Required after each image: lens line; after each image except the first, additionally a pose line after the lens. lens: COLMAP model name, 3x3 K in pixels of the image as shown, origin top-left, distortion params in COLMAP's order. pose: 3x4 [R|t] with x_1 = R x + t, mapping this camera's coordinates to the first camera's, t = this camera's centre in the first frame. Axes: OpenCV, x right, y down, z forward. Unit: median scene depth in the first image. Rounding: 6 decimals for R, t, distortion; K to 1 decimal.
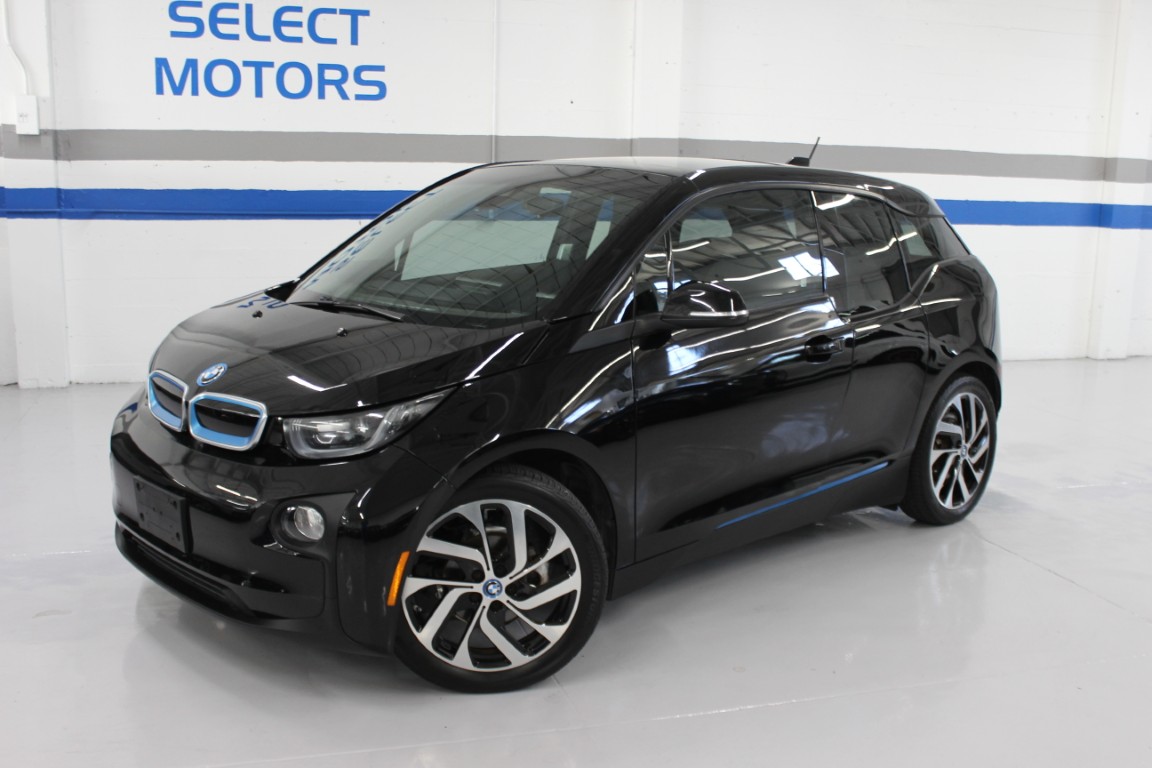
lens RADIAL K [[1192.4, 0, 591.0], [0, 1192.4, 381.7], [0, 0, 1]] dist [-0.121067, 0.137992]
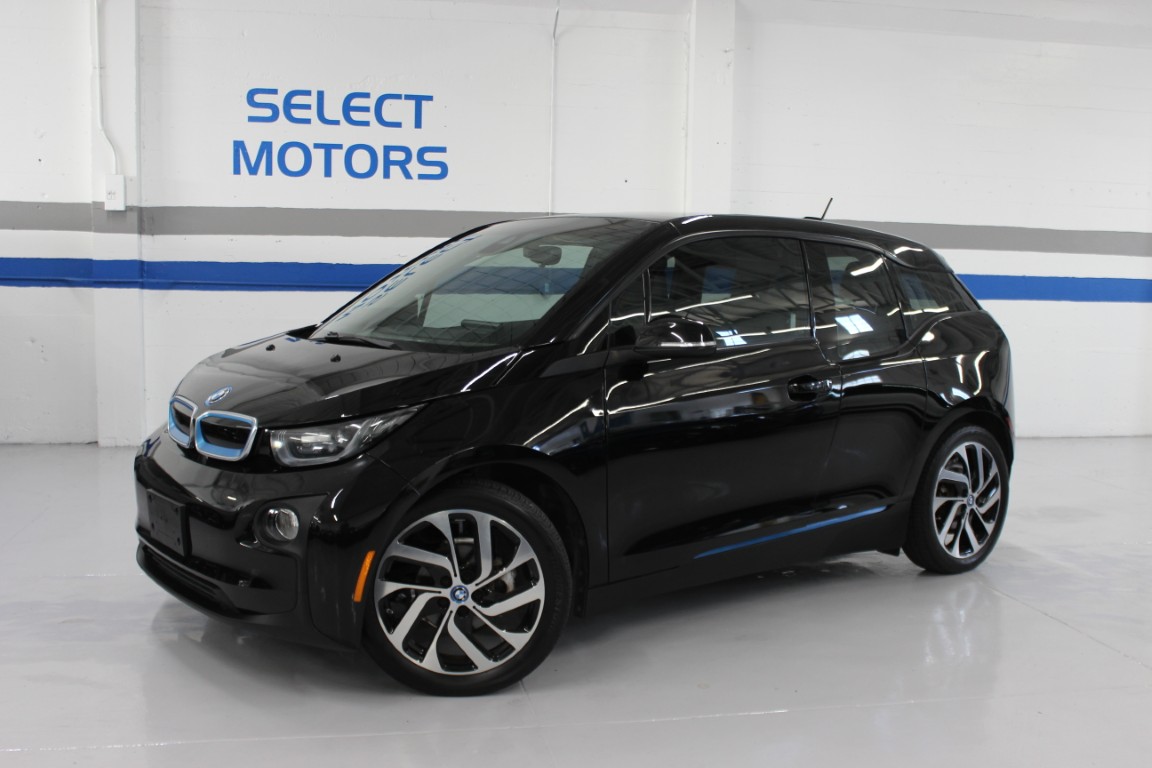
lens RADIAL K [[1192.4, 0, 591.0], [0, 1192.4, 381.7], [0, 0, 1]] dist [-0.121067, 0.137992]
pose [[0.995585, 0.005340, -0.093714, 0.130643], [-0.013353, 0.996284, -0.085089, 0.072095], [0.092911, 0.085964, 0.991956, -0.058396]]
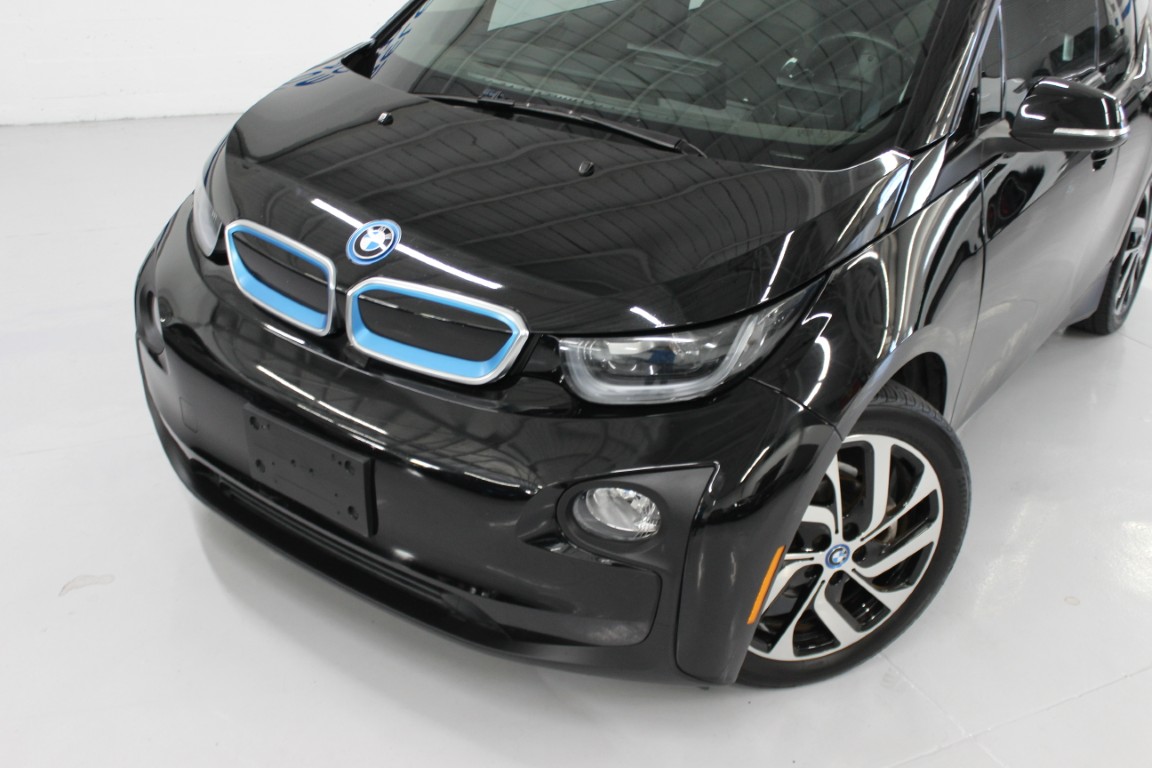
lens RADIAL K [[1192.4, 0, 591.0], [0, 1192.4, 381.7], [0, 0, 1]] dist [-0.121067, 0.137992]
pose [[0.982023, -0.045404, 0.183222, -0.338898], [-0.005803, 0.962921, 0.269723, -0.106225], [-0.188675, -0.265937, 0.945346, 0.396923]]
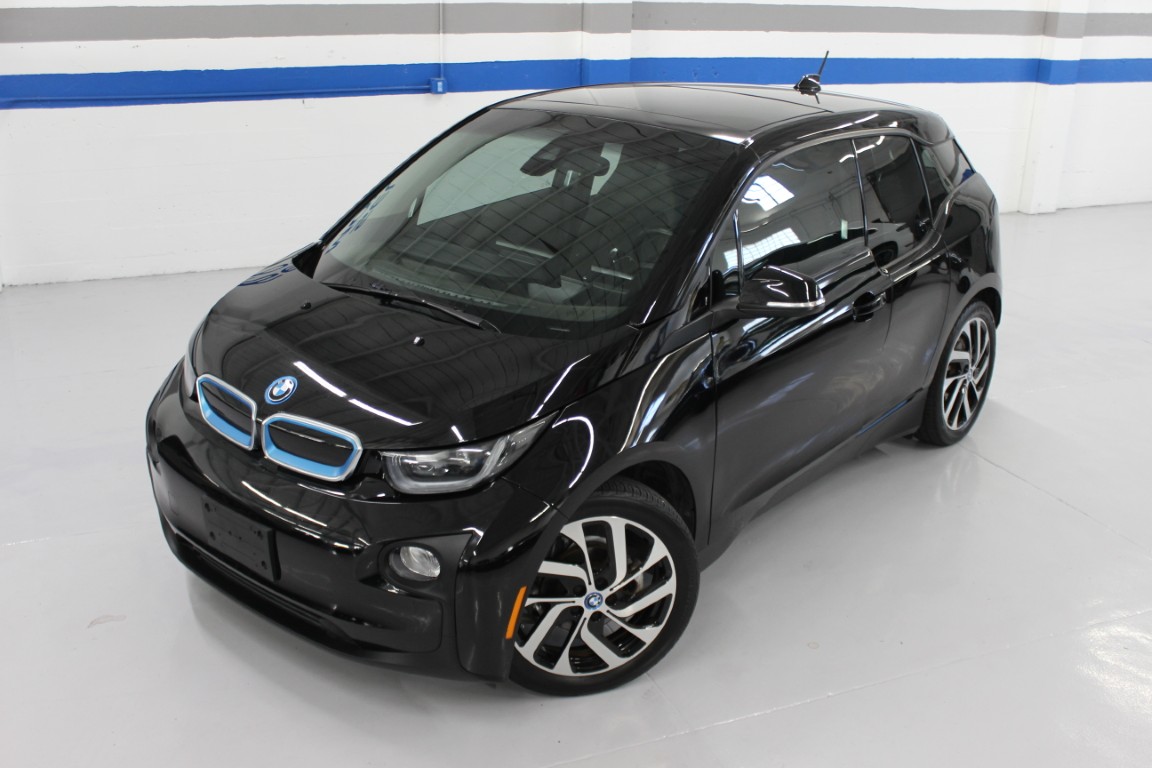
lens RADIAL K [[1192.4, 0, 591.0], [0, 1192.4, 381.7], [0, 0, 1]] dist [-0.121067, 0.137992]
pose [[0.993605, -0.036144, 0.106970, -0.182608], [0.016915, 0.984338, 0.175479, -0.181494], [-0.111638, -0.172547, 0.978654, 0.048123]]
